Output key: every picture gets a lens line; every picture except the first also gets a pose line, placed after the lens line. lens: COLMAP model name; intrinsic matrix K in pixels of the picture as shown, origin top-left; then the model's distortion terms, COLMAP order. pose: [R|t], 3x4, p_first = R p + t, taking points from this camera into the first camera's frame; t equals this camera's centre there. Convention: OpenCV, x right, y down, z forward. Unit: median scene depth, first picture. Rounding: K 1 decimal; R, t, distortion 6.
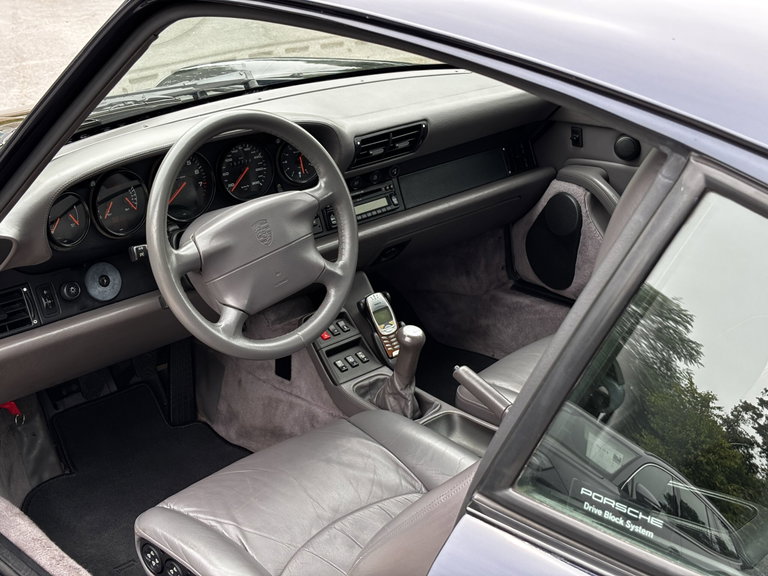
lens RADIAL K [[1158.1, 0, 384.4], [0, 1158.1, 288.0], [0, 0, 1]] dist [0.086756, 0.000000]
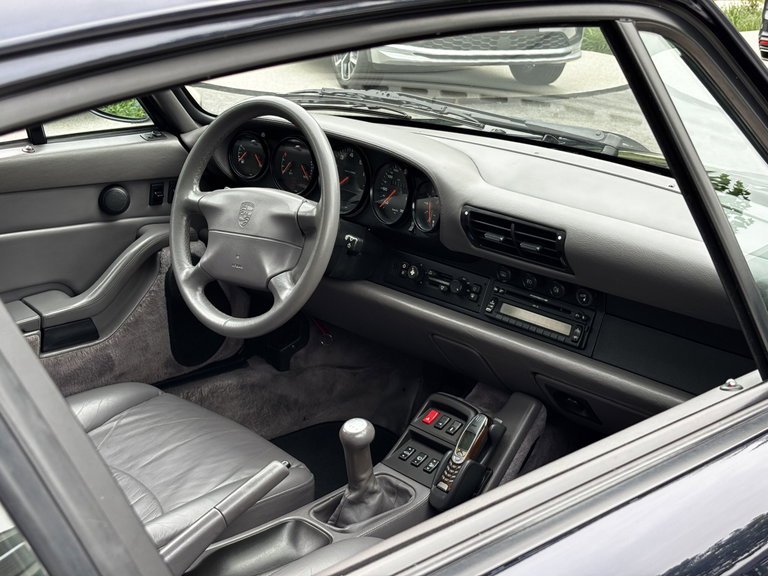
lens RADIAL K [[1158.1, 0, 388.6], [0, 1158.1, 286.0], [0, 0, 1]] dist [0.086756, 0.000000]
pose [[0.006845, 0.319957, -0.947407, 0.763726], [-0.409319, 0.865319, 0.289277, -0.293365], [0.912366, 0.385812, 0.136887, 0.858048]]
